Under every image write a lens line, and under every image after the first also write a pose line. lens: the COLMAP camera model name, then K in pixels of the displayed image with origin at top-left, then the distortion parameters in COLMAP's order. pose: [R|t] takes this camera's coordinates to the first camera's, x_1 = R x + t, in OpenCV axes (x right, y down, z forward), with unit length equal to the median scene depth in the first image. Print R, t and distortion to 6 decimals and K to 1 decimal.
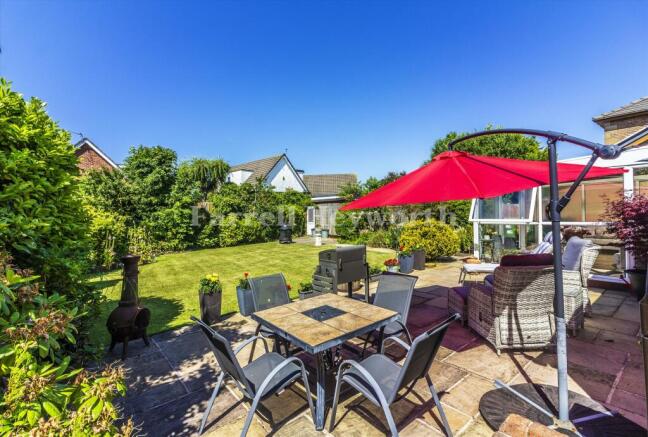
lens RADIAL K [[308.6, 0, 325.4], [0, 308.6, 216.1], [0, 0, 1]] dist [-0.003407, -0.000207]
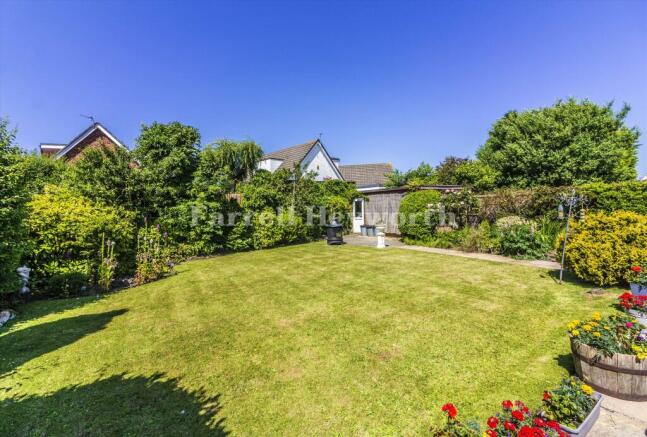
lens RADIAL K [[308.1, 0, 322.7], [0, 308.1, 218.5], [0, 0, 1]] dist [-0.003407, -0.000207]
pose [[0.997430, -0.007713, -0.071226, -0.119350], [0.009523, 0.999639, 0.025104, 0.002442], [0.071007, -0.025718, 0.997144, 0.243466]]
